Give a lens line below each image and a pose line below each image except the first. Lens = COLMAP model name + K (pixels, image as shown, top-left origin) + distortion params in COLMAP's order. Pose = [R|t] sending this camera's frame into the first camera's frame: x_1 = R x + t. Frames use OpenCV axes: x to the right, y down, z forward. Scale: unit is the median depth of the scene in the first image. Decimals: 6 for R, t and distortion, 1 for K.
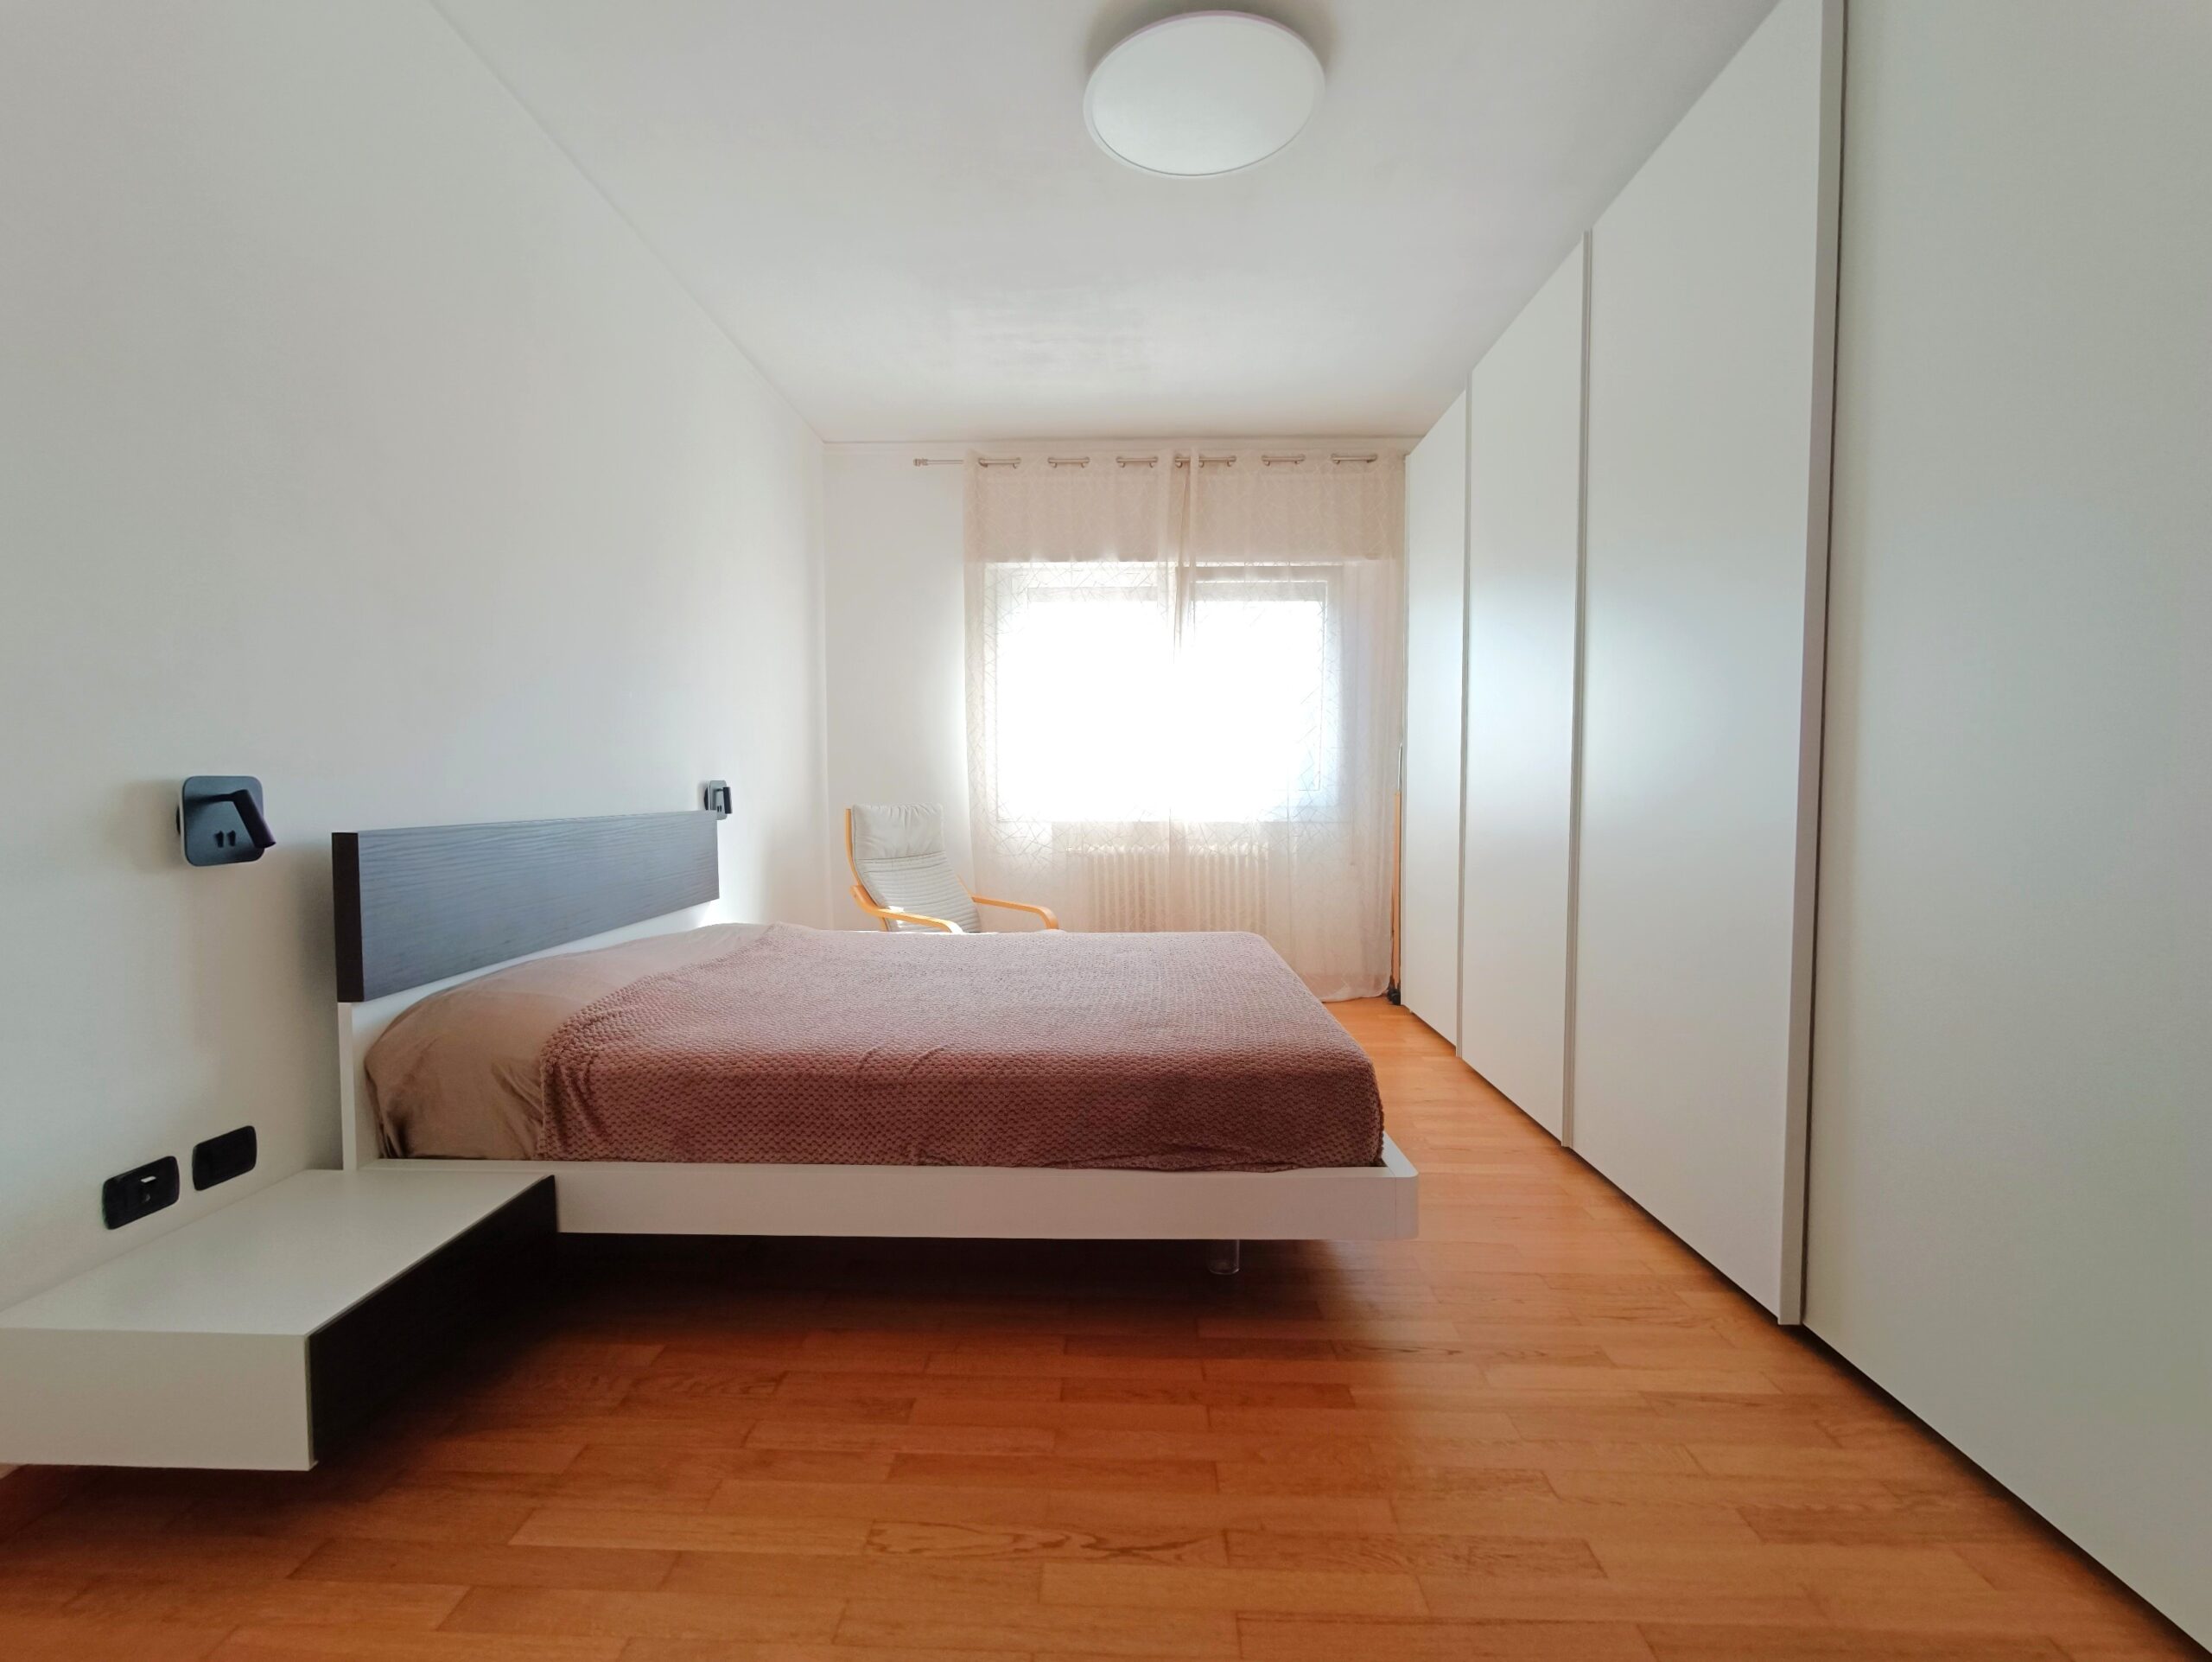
lens RADIAL K [[1041.3, 0, 1191.4], [0, 1041.3, 835.7], [0, 0, 1]] dist [-0.055989, 0.051839]
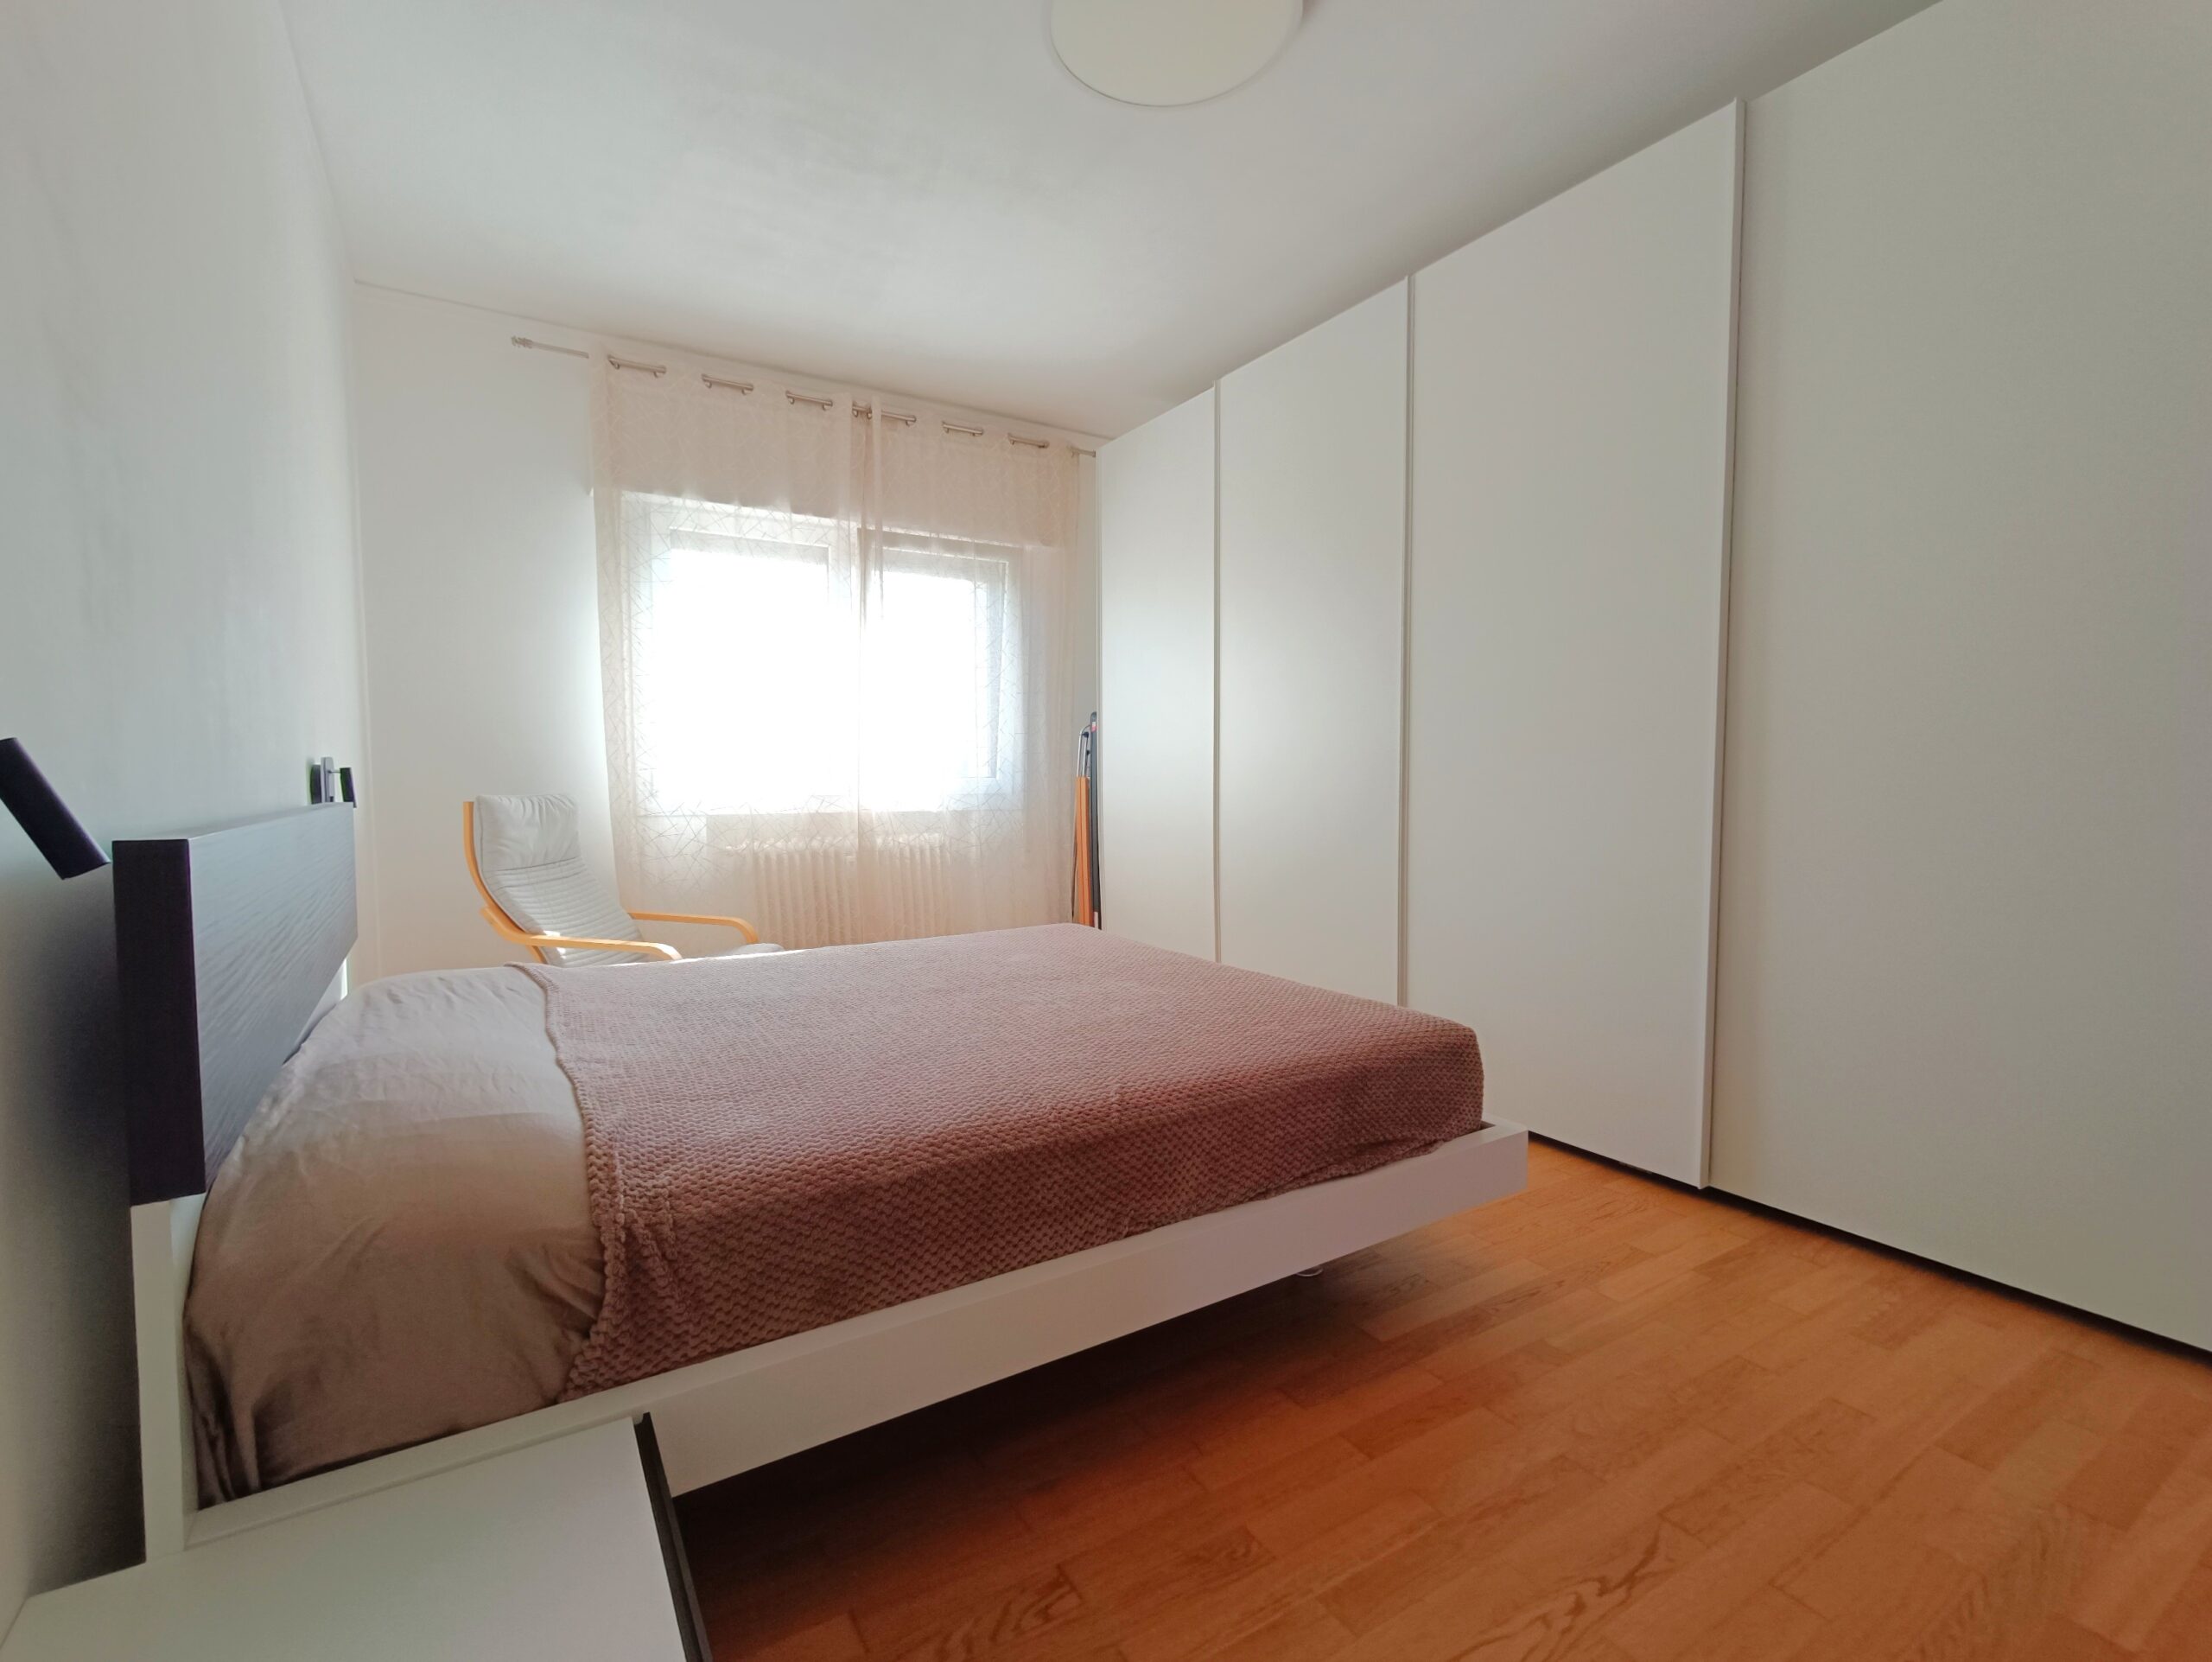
lens RADIAL K [[991.6, 0, 1086.2], [0, 991.6, 834.5], [0, 0, 1]] dist [-0.034425, 0.026496]
pose [[0.840919, -0.031374, 0.540251, -0.318927], [0.028777, 0.999498, 0.013250, 0.000240], [-0.540396, 0.004404, 0.841399, 0.177010]]
